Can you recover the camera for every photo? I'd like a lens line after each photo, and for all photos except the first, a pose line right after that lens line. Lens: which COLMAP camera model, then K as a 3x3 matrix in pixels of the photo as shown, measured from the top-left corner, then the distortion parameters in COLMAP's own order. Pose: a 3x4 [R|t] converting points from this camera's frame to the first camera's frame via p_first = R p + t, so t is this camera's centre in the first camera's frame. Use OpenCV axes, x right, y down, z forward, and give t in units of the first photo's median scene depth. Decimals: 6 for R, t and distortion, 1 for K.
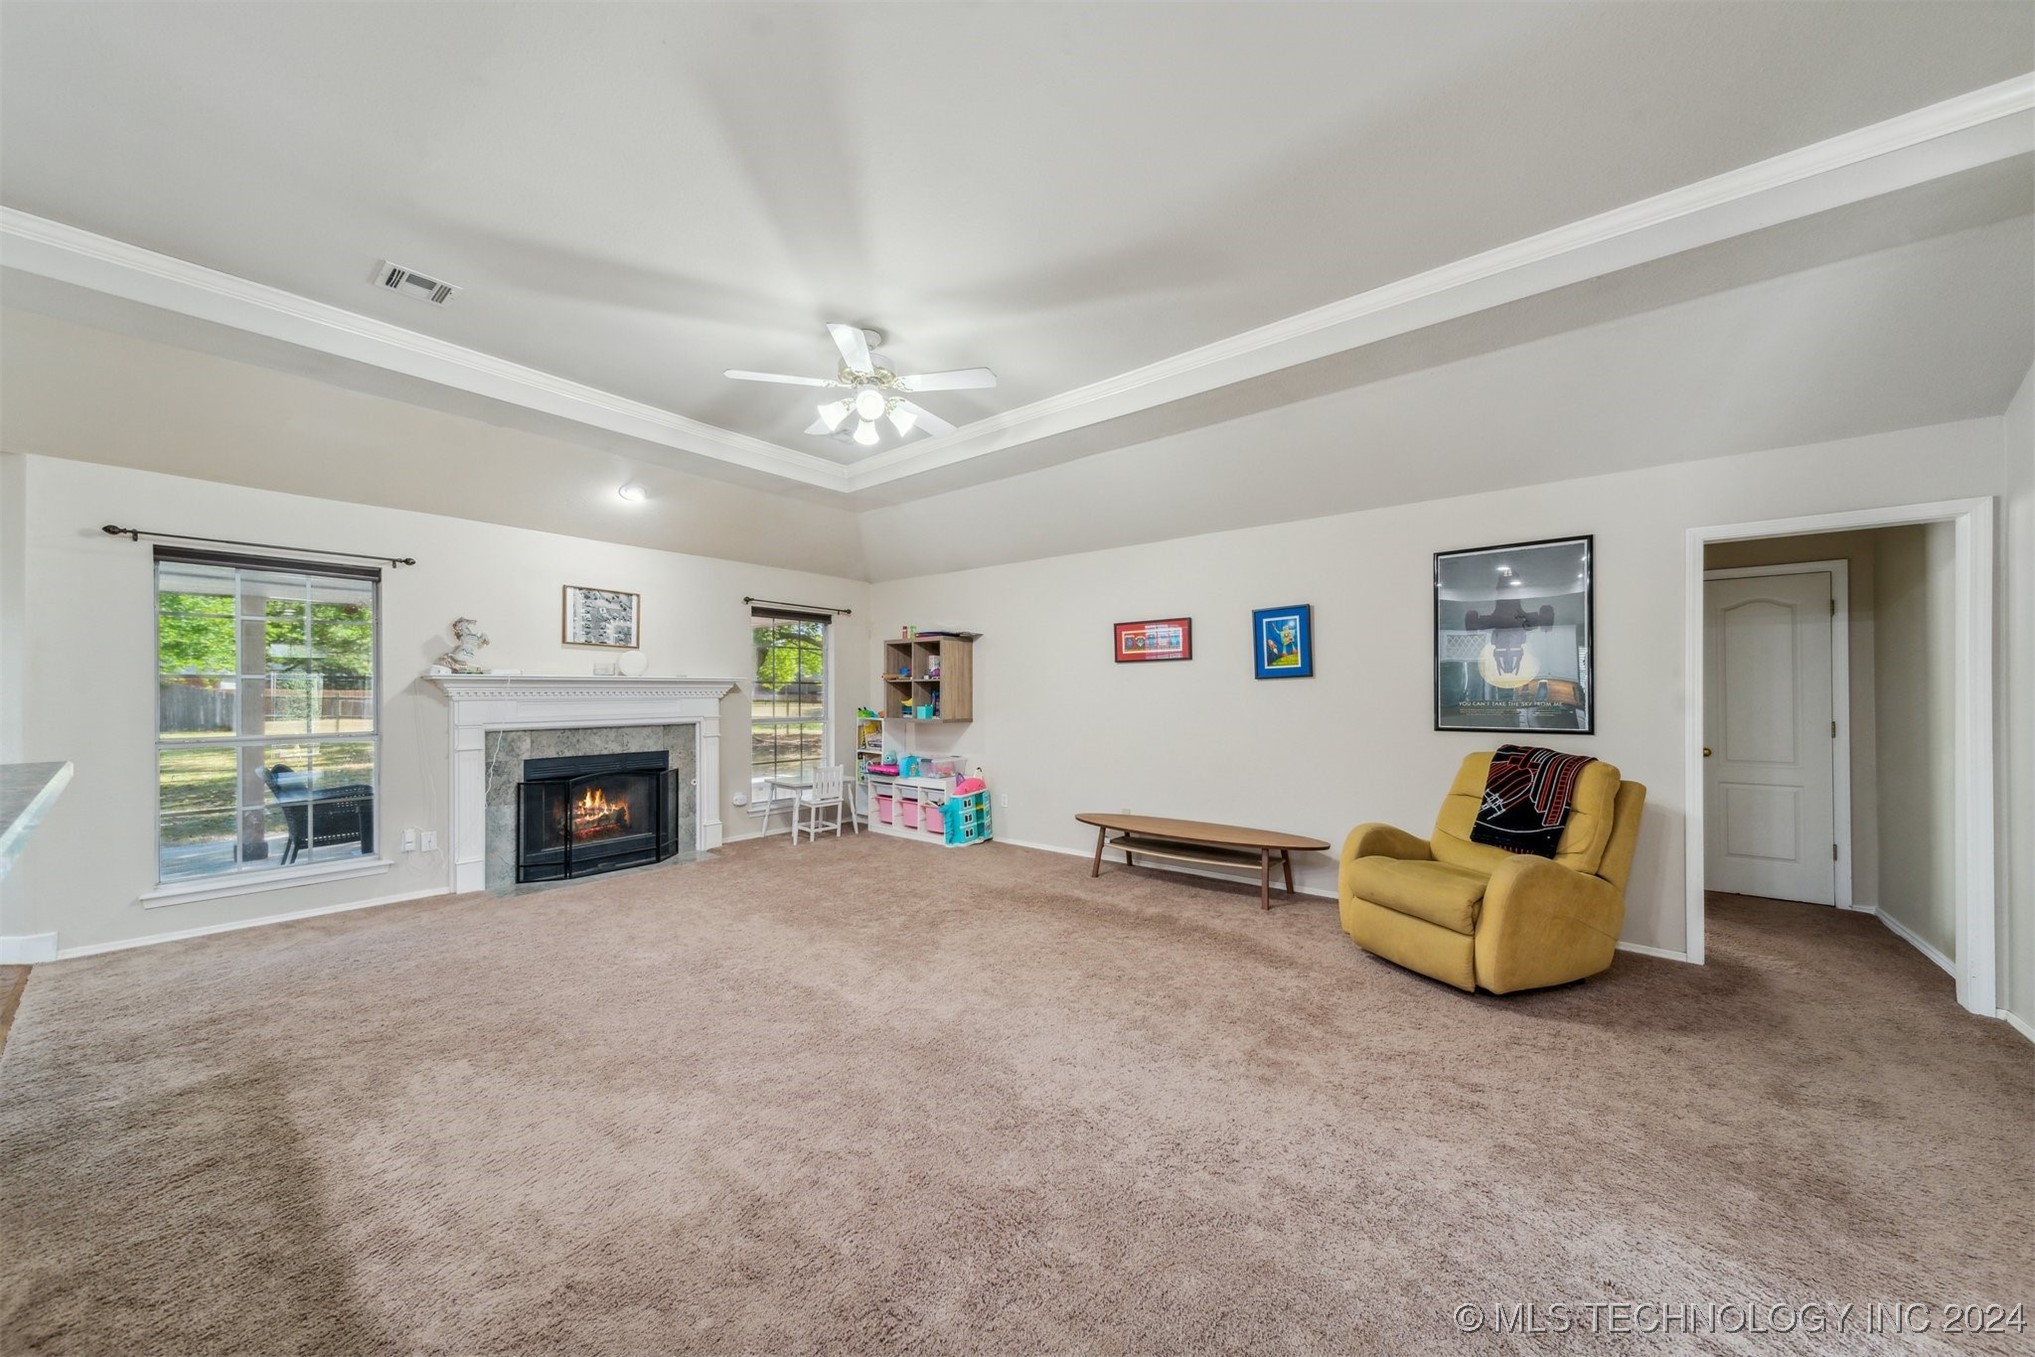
lens RADIAL K [[708.6, 0, 1008.6], [0, 708.6, 682.7], [0, 0, 1]] dist [0.017329, -0.004172]
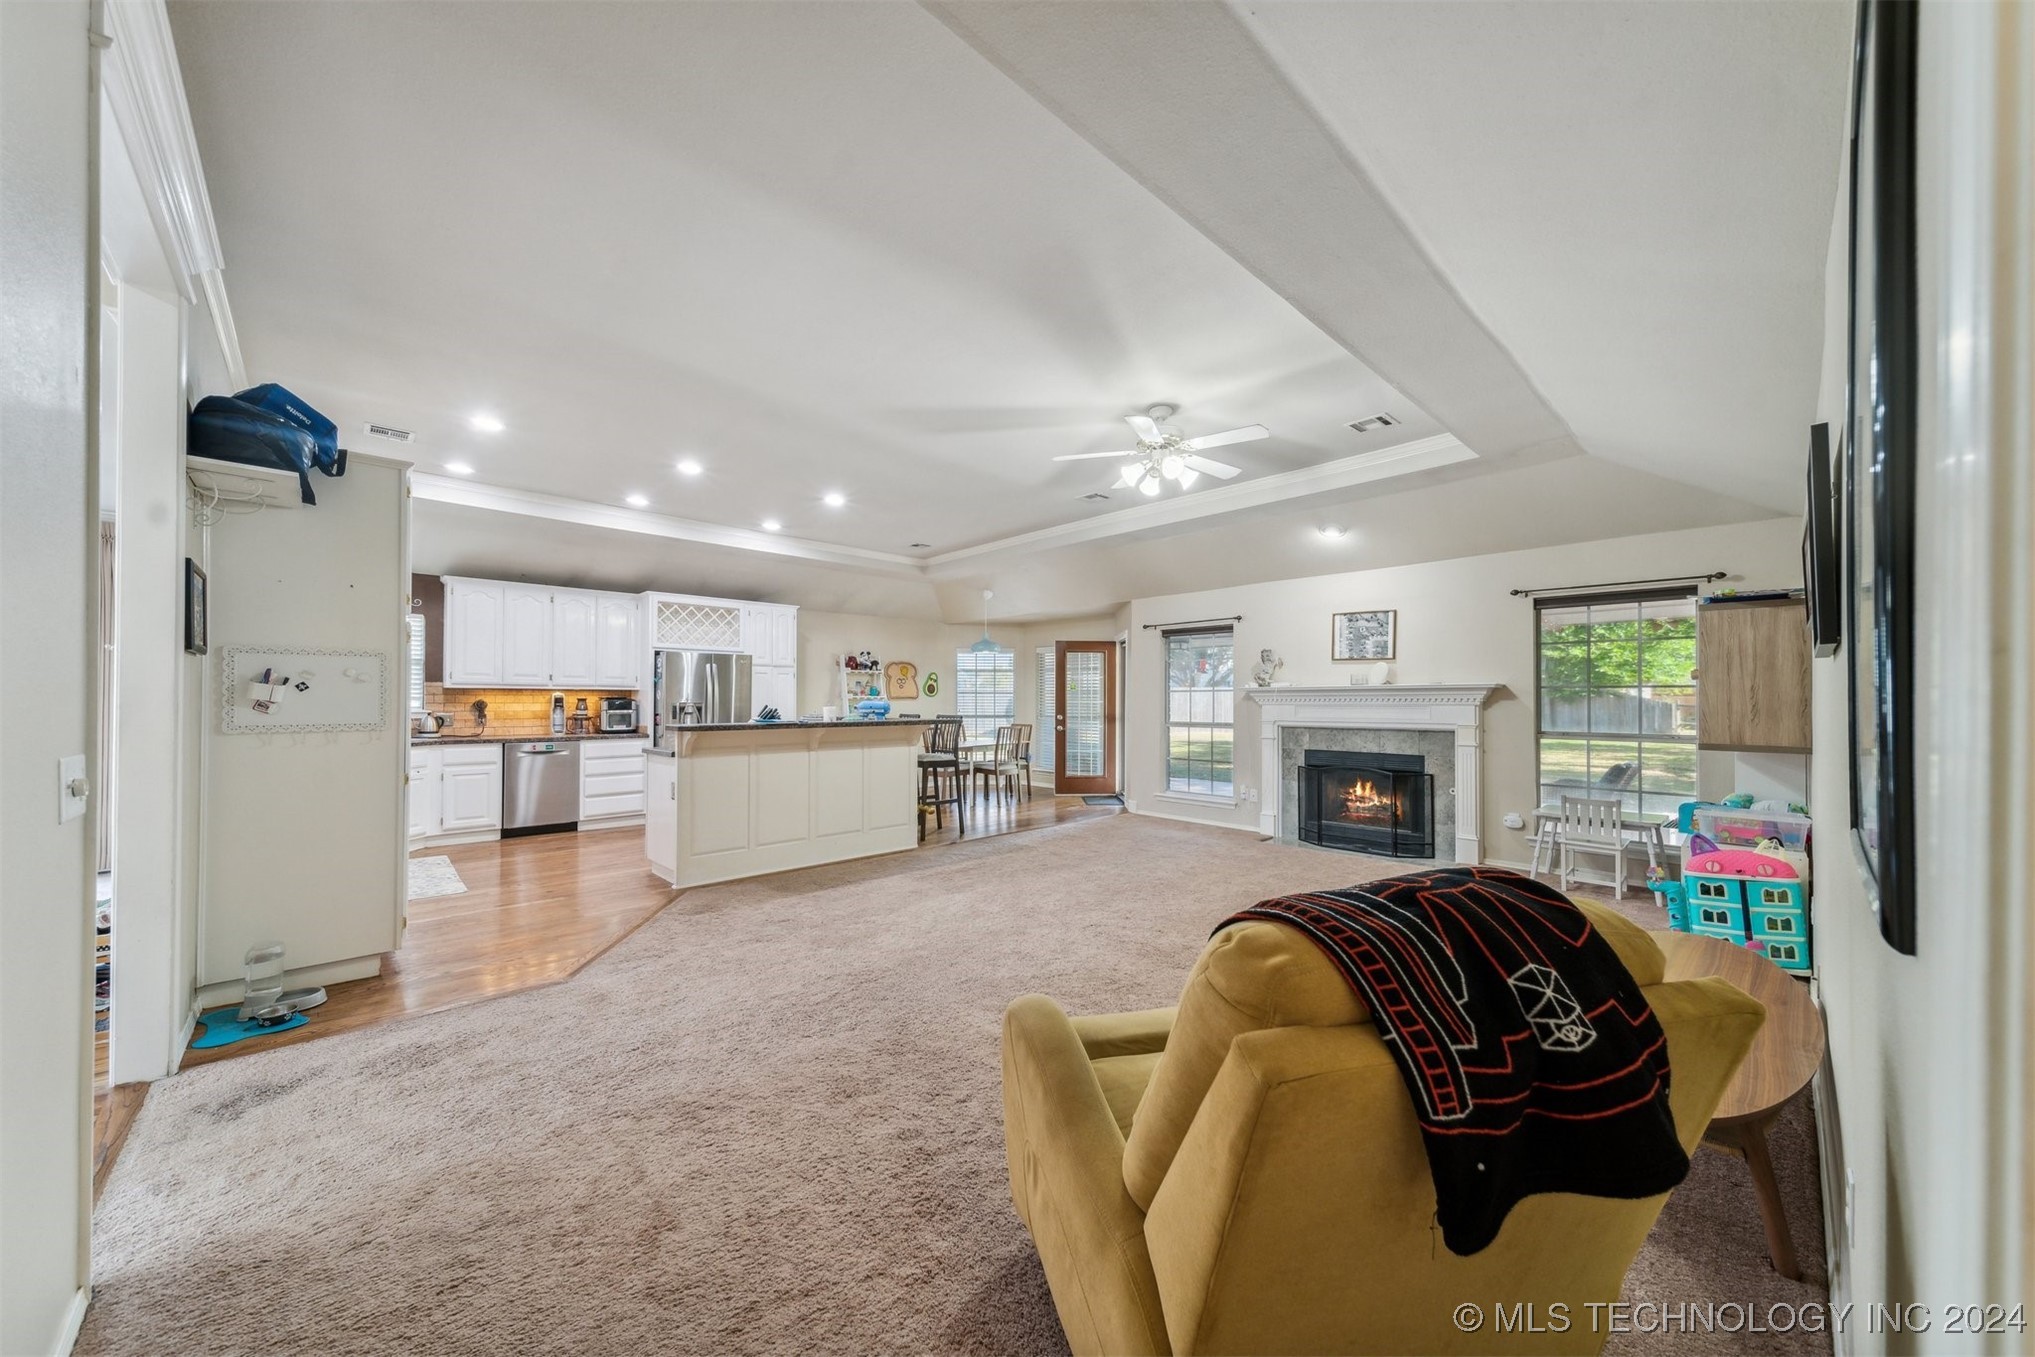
lens RADIAL K [[704.7, 0, 1010.8], [0, 704.7, 689.4], [0, 0, 1]] dist [0.001227, 0.000003]
pose [[-0.126253, -0.015825, -0.991872, 0.729237], [0.012001, 0.999775, -0.017478, 0.011556], [0.991925, -0.014110, -0.126035, 0.635788]]
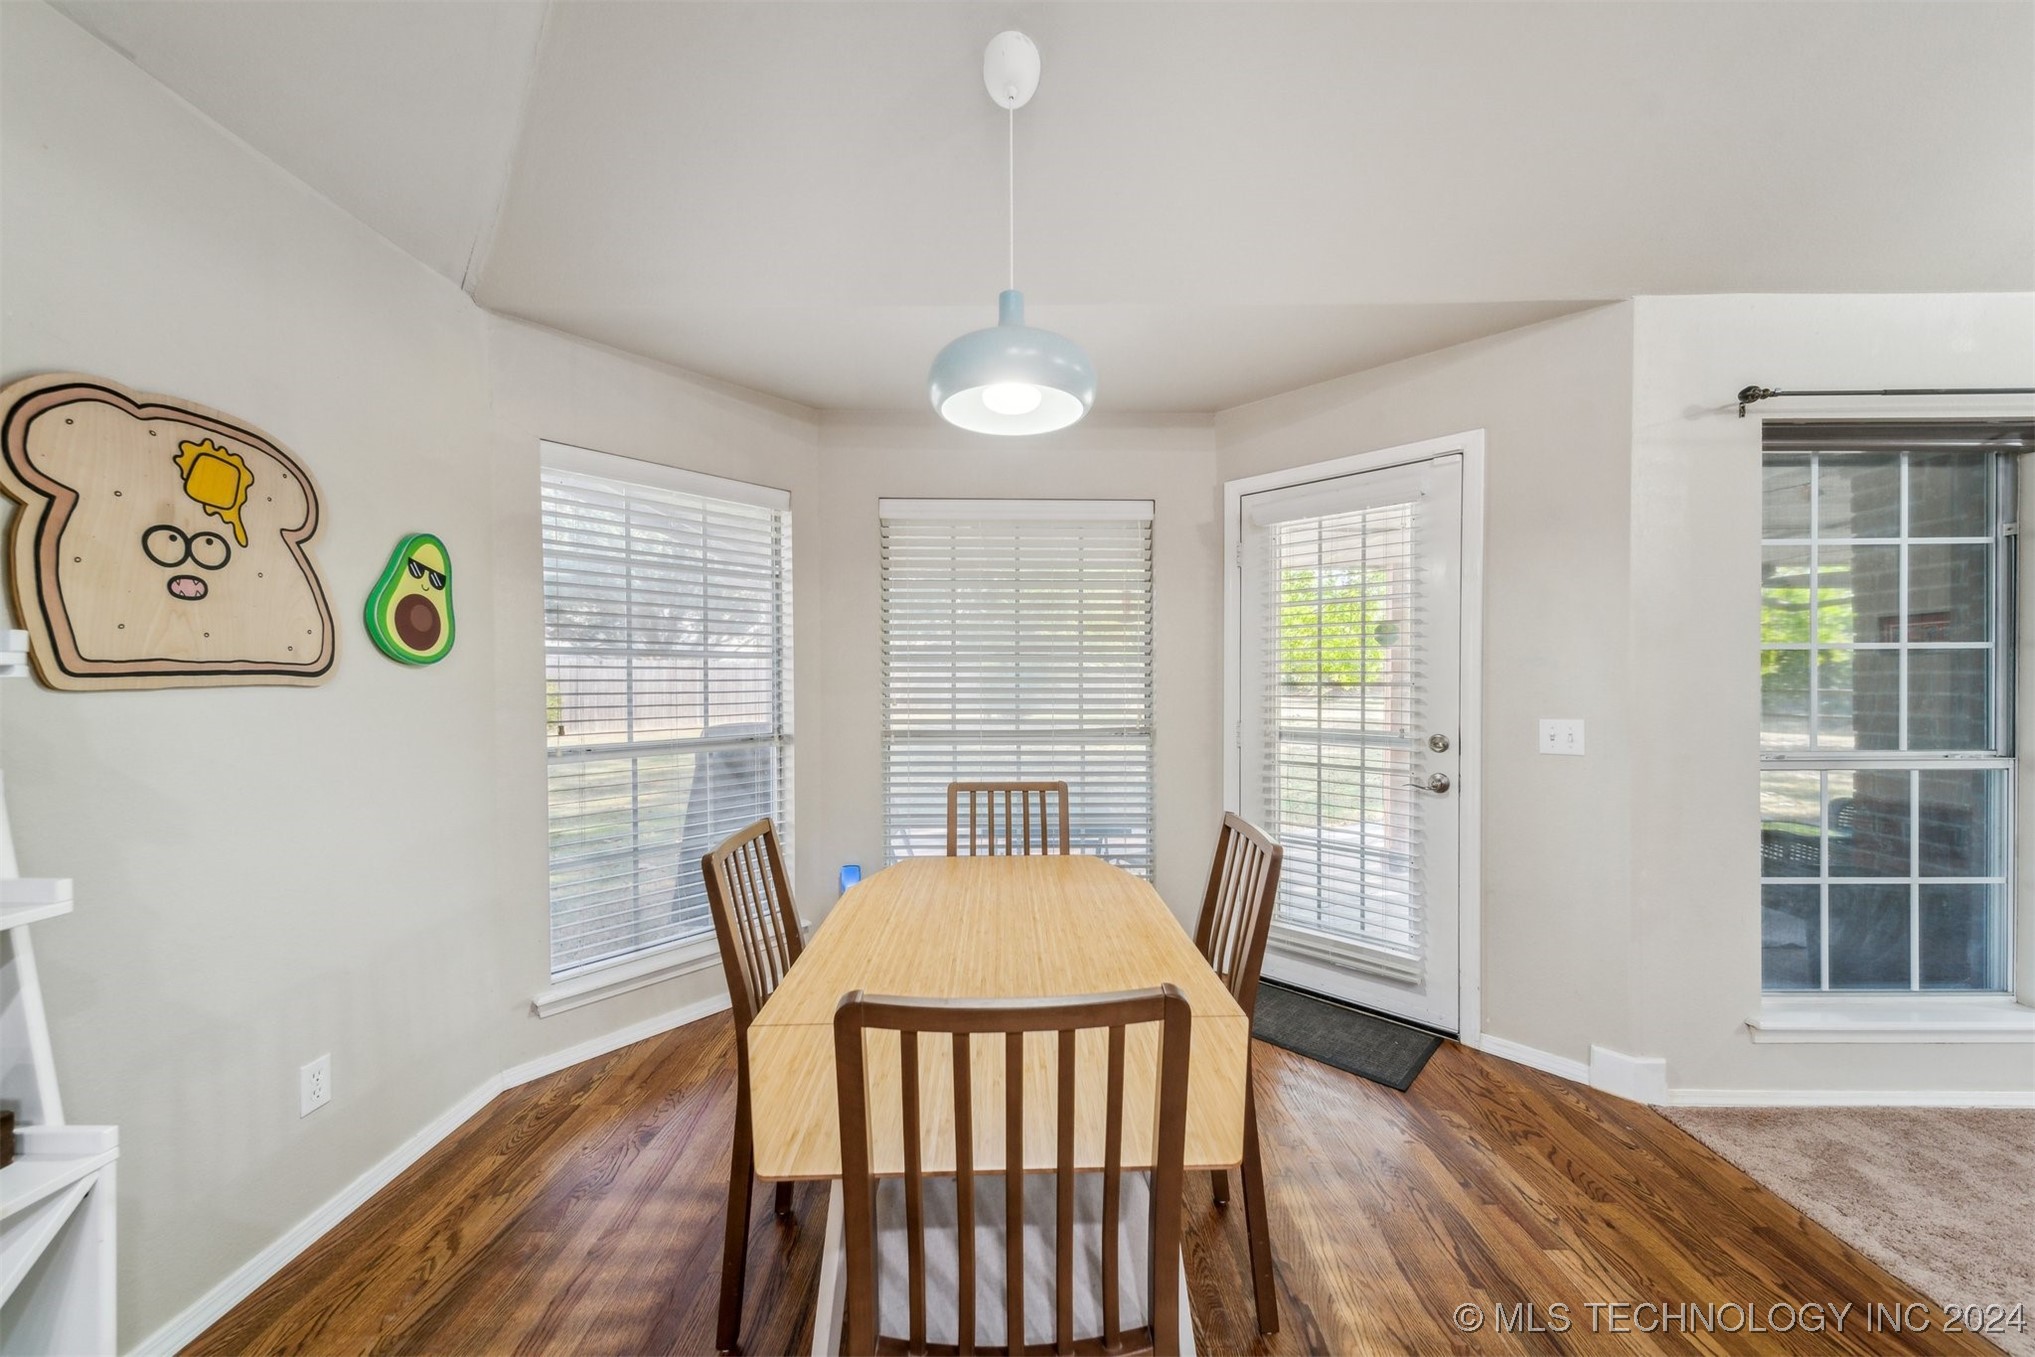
lens RADIAL K [[717.7, 0, 1017.5], [0, 717.7, 678.5], [0, 0, 1]] dist [0.001115, -0.000016]
pose [[0.636184, -0.002406, -0.771534, -0.859914], [0.015092, 0.999843, 0.009327, 0.001358], [0.771390, -0.017578, 0.636120, 0.126004]]
